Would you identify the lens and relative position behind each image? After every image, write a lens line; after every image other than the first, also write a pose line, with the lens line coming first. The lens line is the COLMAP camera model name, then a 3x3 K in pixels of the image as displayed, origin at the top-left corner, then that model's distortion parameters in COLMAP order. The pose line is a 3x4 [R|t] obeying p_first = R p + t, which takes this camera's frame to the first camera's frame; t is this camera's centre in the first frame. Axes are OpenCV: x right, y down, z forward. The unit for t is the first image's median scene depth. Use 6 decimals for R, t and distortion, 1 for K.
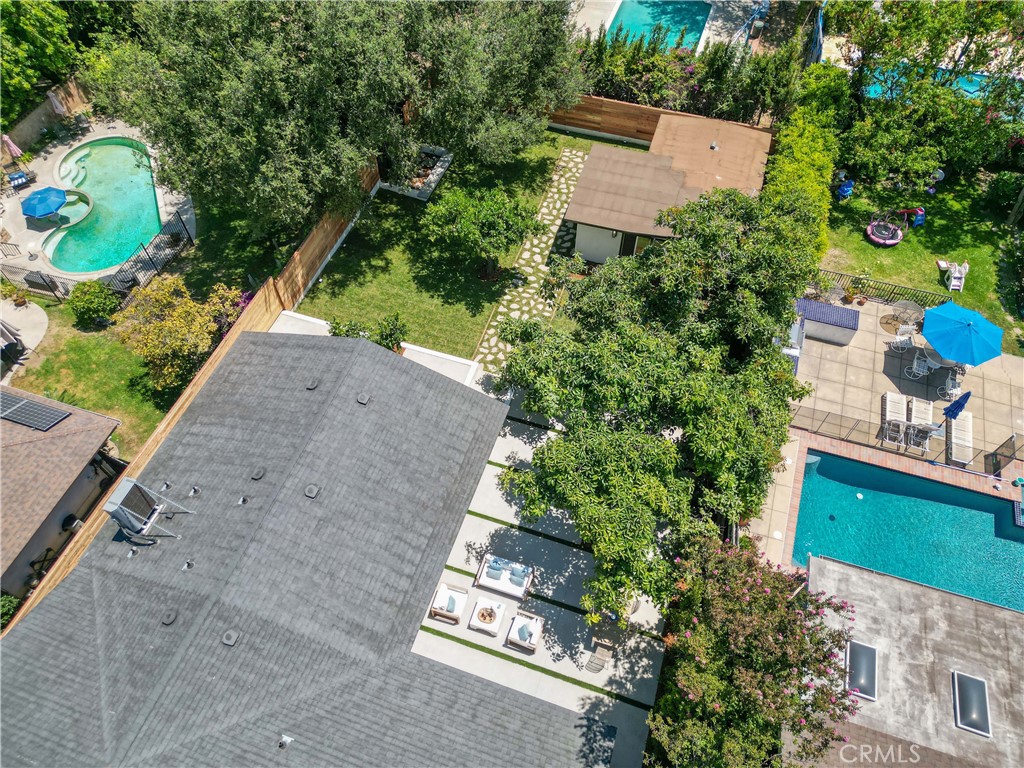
lens RADIAL K [[724.3, 0, 512.0], [0, 724.3, 384.0], [0, 0, 1]] dist [0.083215, -0.086832]
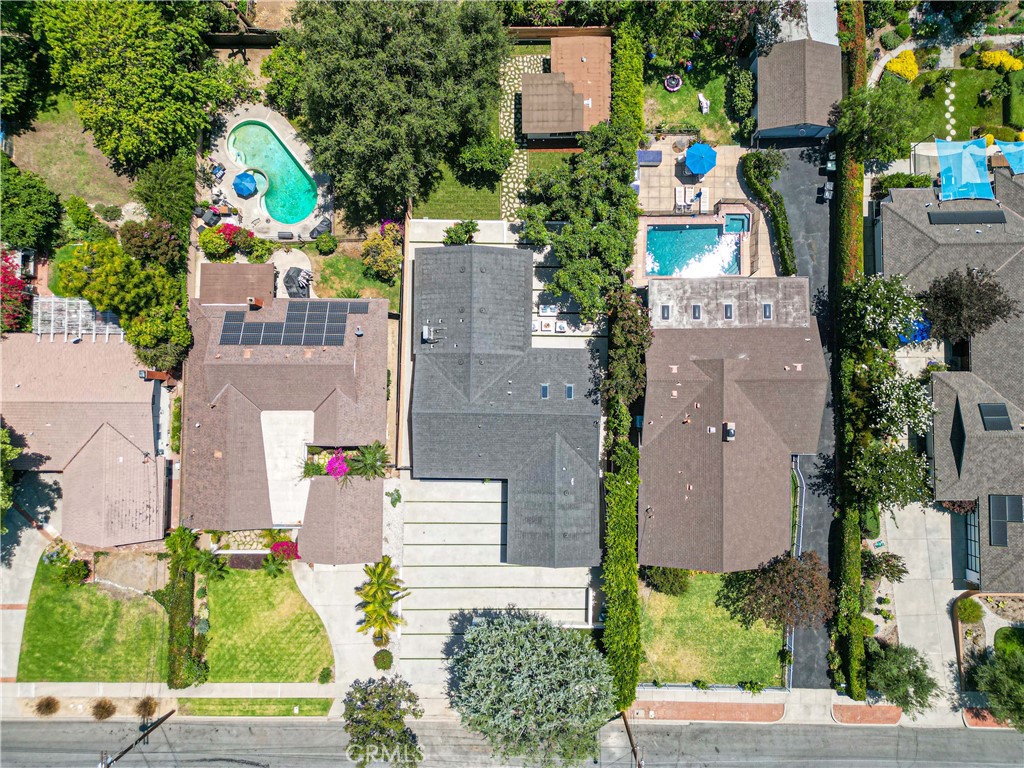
lens RADIAL K [[724.3, 0, 512.0], [0, 724.3, 384.0], [0, 0, 1]] dist [0.083215, -0.086832]
pose [[0.952488, -0.304549, 0.003990, -0.211002], [0.256084, 0.807867, 0.530822, -0.893508], [-0.164885, -0.504580, 0.847474, -1.287557]]
